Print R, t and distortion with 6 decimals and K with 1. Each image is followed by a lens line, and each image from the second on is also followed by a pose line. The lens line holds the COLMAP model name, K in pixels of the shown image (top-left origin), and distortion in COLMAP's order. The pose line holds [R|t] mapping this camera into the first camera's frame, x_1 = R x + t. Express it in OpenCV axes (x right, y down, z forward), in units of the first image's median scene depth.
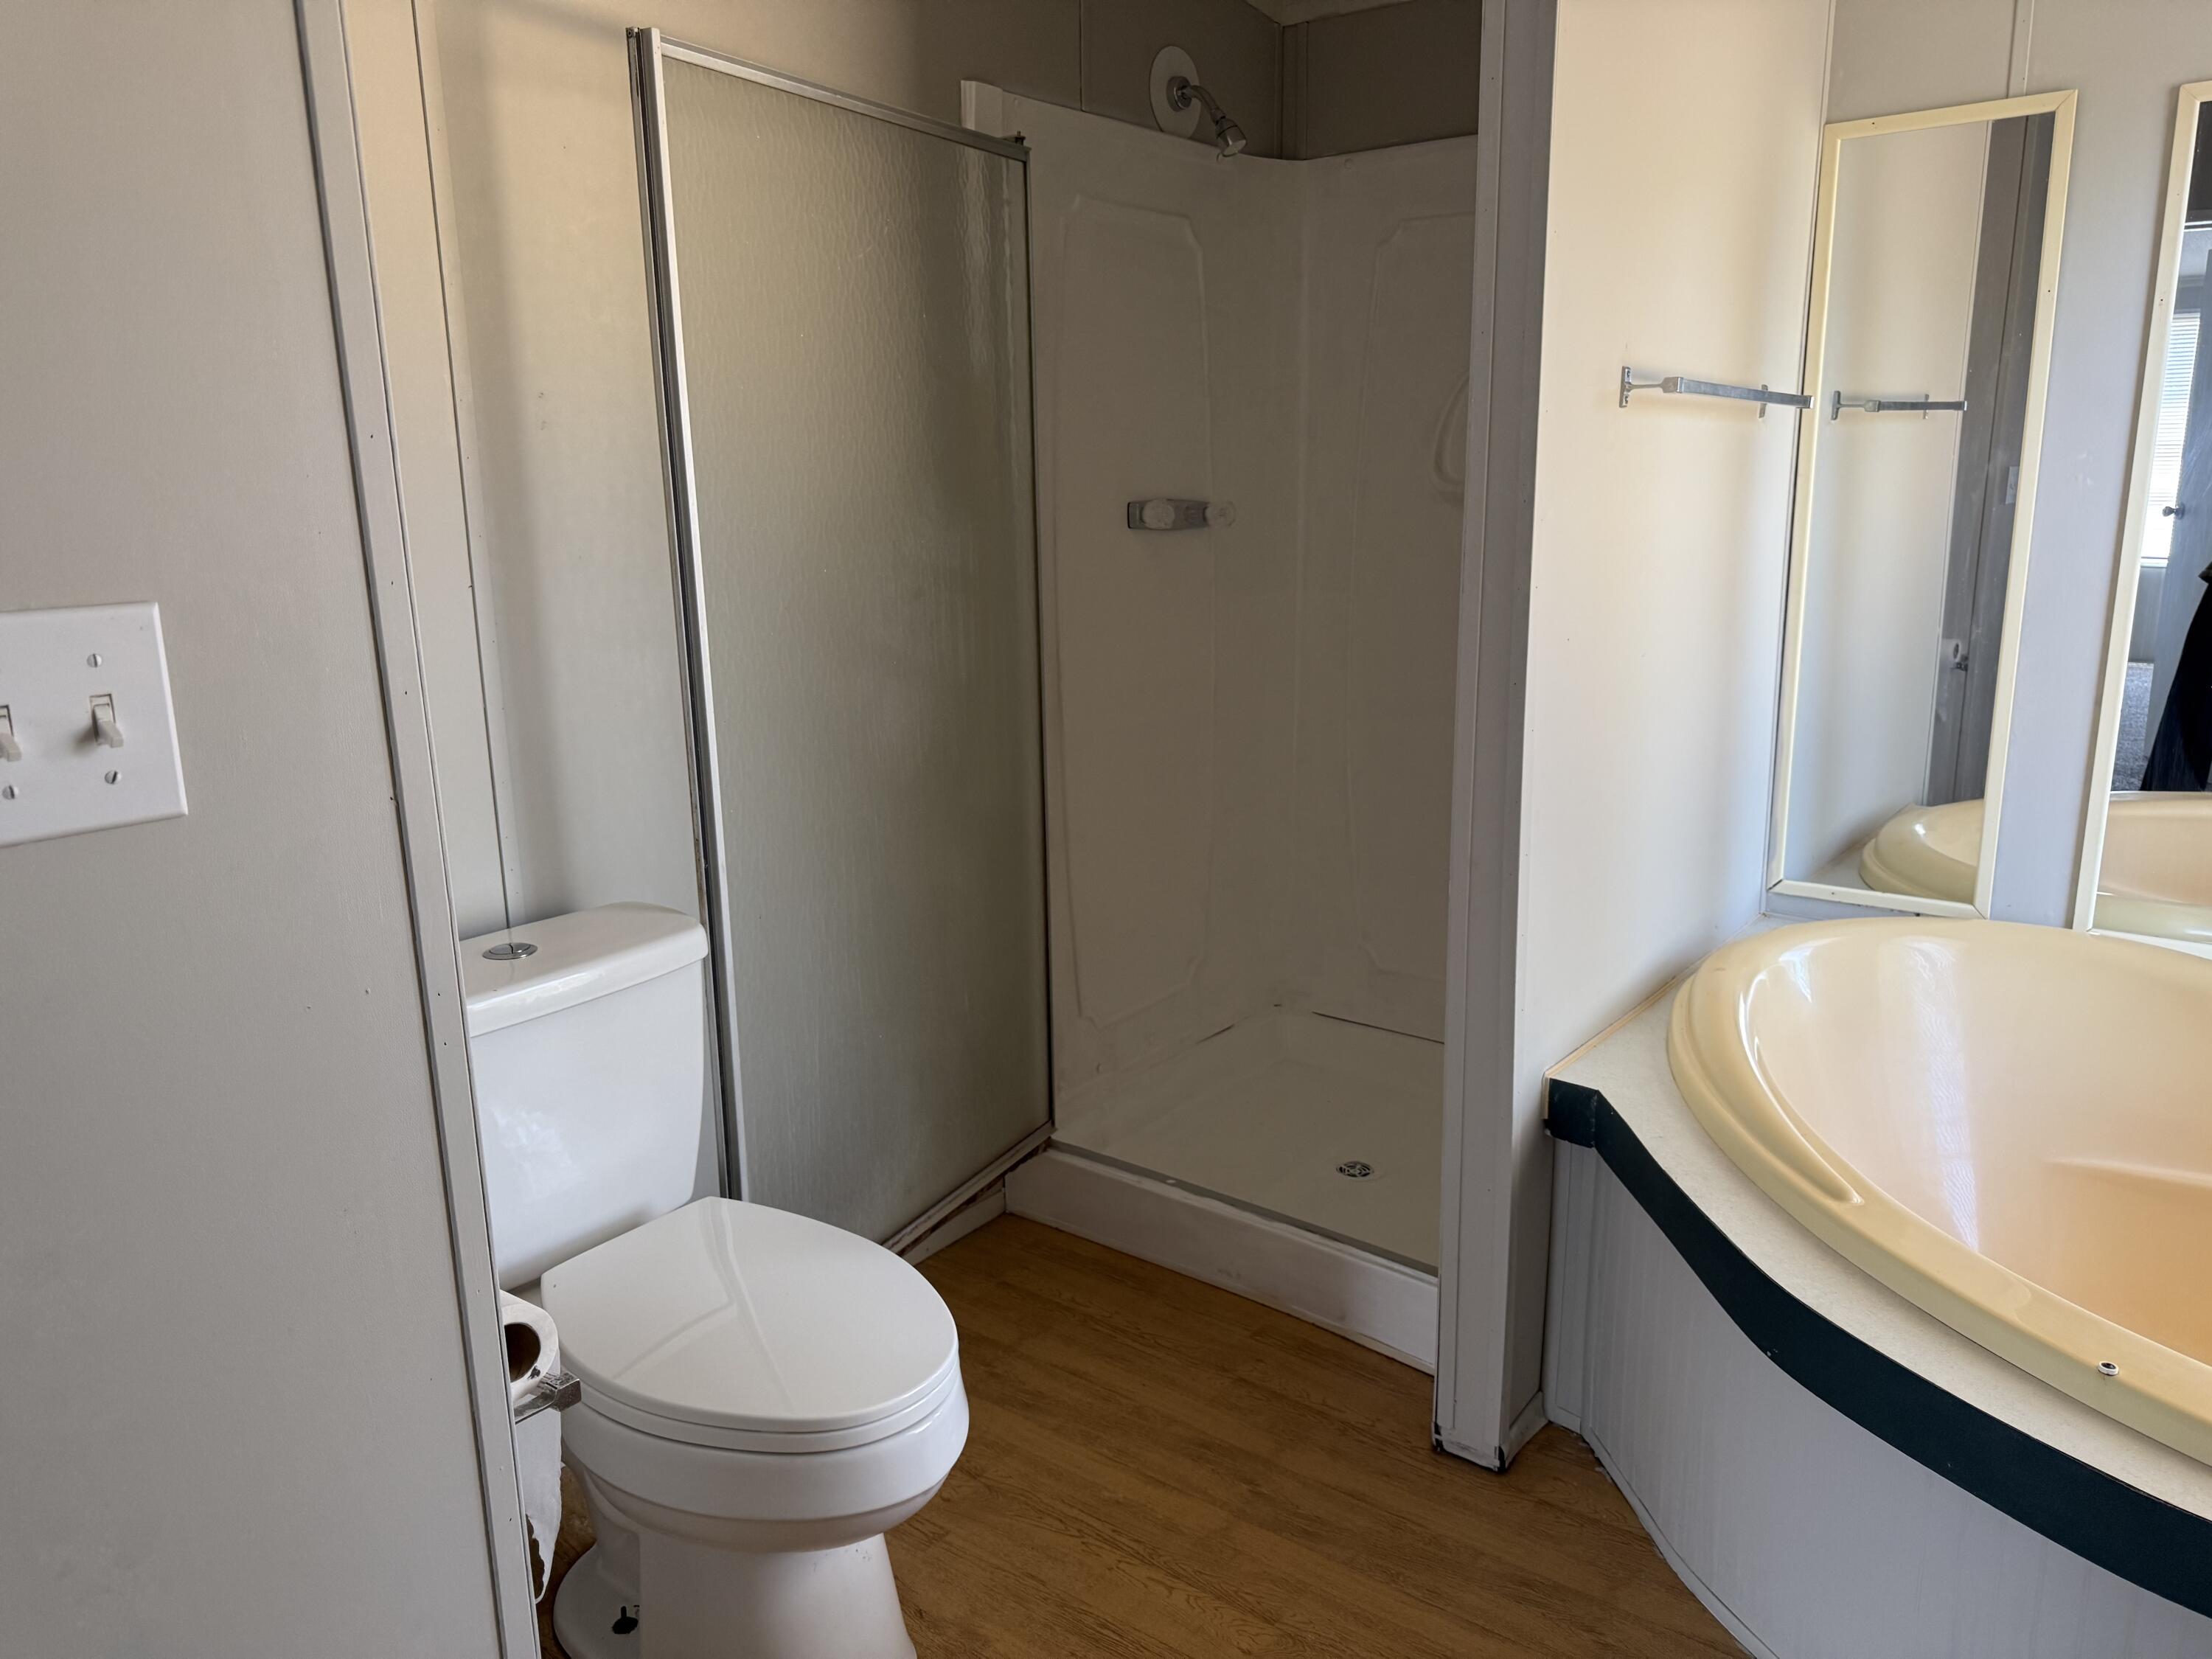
lens RADIAL K [[1580.1, 0, 1104.0], [0, 1580.1, 843.0], [0, 0, 1]] dist [-0.001540, 0.000975]
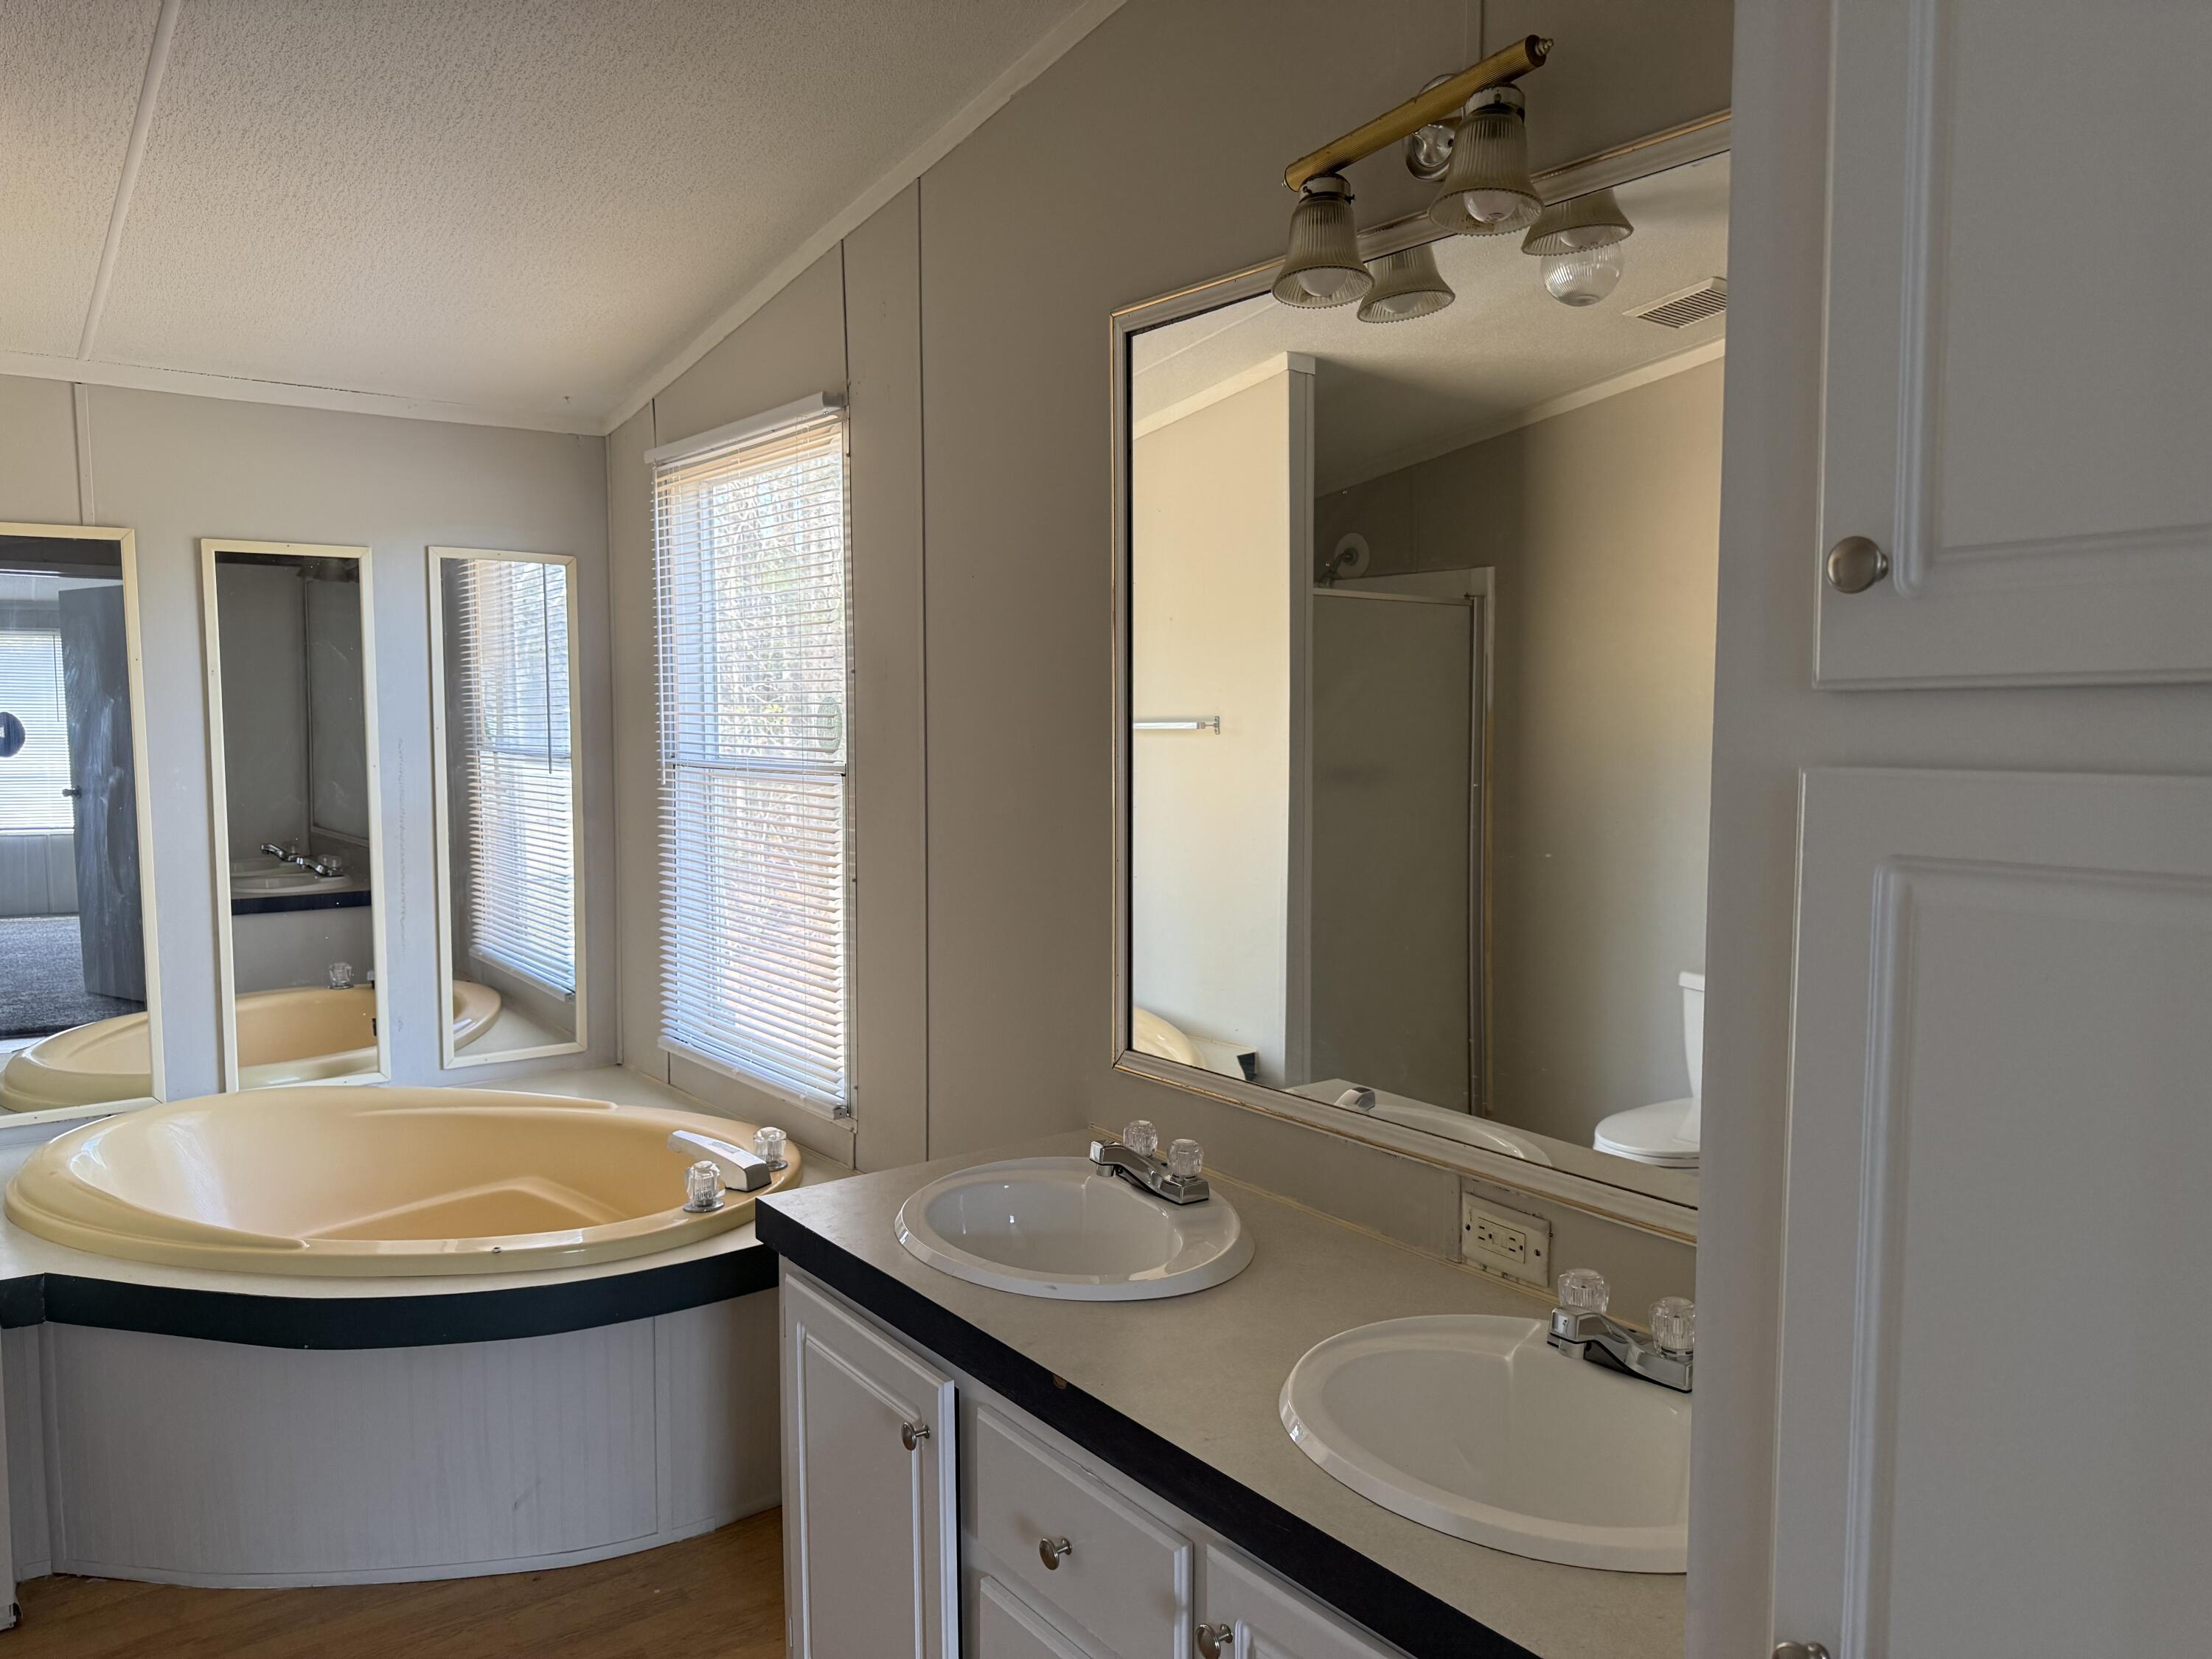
lens RADIAL K [[1562.9, 0, 1112.3], [0, 1562.9, 842.2], [0, 0, 1]] dist [0.089838, -0.127101]
pose [[0.255670, -0.067209, 0.964425, -0.610707], [0.218248, 0.975841, 0.010147, -0.006142], [-0.941807, 0.207889, 0.264161, -0.196617]]
